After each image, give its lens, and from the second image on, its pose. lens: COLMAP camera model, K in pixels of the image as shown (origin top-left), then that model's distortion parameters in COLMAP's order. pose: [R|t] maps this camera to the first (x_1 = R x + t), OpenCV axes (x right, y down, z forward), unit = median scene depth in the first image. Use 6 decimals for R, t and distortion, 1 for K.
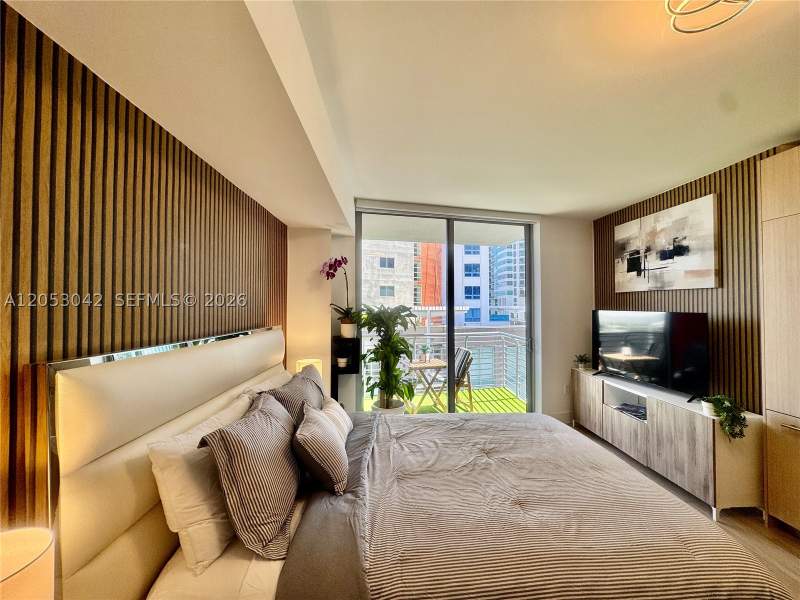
lens RADIAL K [[320.5, 0, 400.0], [0, 320.5, 300.0], [0, 0, 1]] dist [-0.002686, -0.000296]
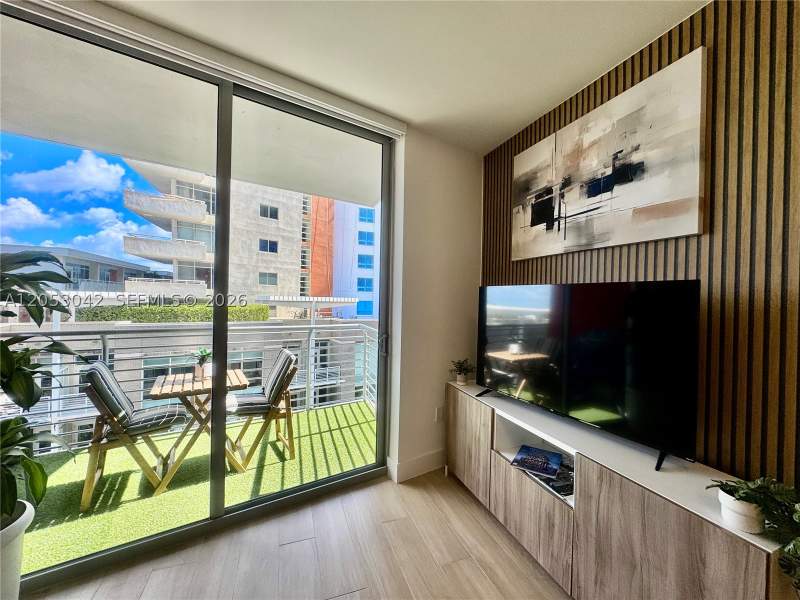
lens RADIAL K [[320.5, 0, 400.0], [0, 320.5, 300.0], [0, 0, 1]] dist [-0.002686, -0.000296]
pose [[0.950383, 0.022232, 0.310287, 0.293897], [-0.028637, 0.999460, 0.016103, 0.055516], [-0.309762, -0.024190, 0.950506, 0.509791]]
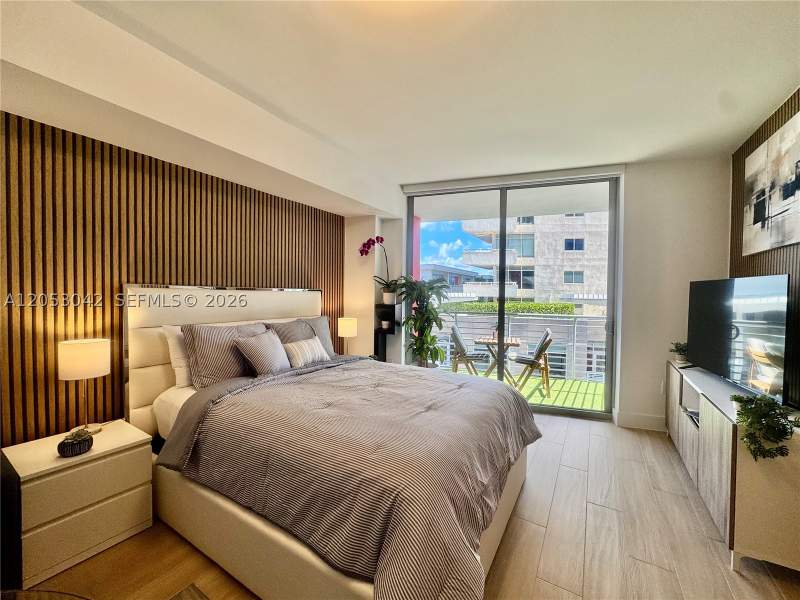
lens RADIAL K [[320.5, 0, 400.0], [0, 320.5, 300.0], [0, 0, 1]] dist [-0.002686, -0.000296]
pose [[0.831303, 0.021620, -0.555399, 0.490065], [-0.002587, 0.999383, 0.035032, 0.053242], [0.555813, -0.027685, 0.830846, 0.023084]]
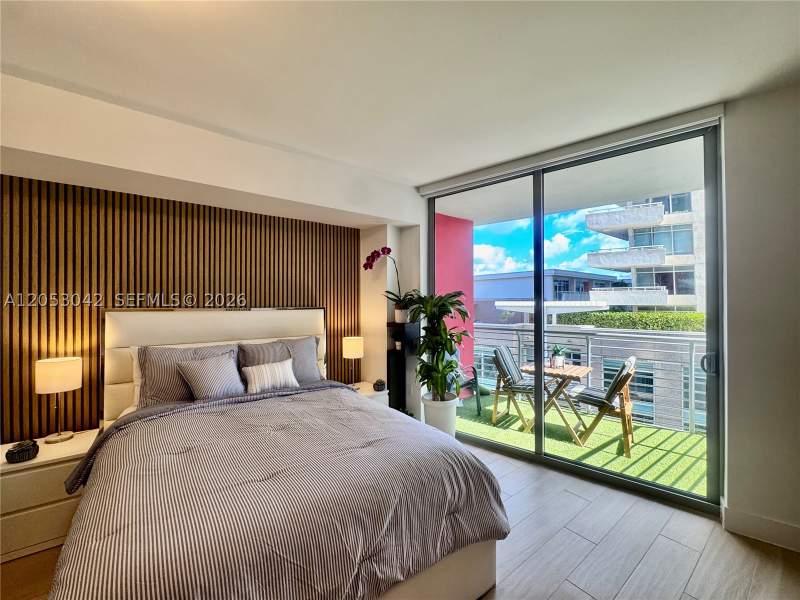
lens RADIAL K [[320.5, 0, 400.0], [0, 320.5, 300.0], [0, 0, 1]] dist [-0.002686, -0.000296]
pose [[0.571965, -0.004928, -0.820264, 0.643006], [0.015475, 0.999869, 0.004784, 0.033698], [0.820132, -0.015430, 0.571966, 0.354104]]
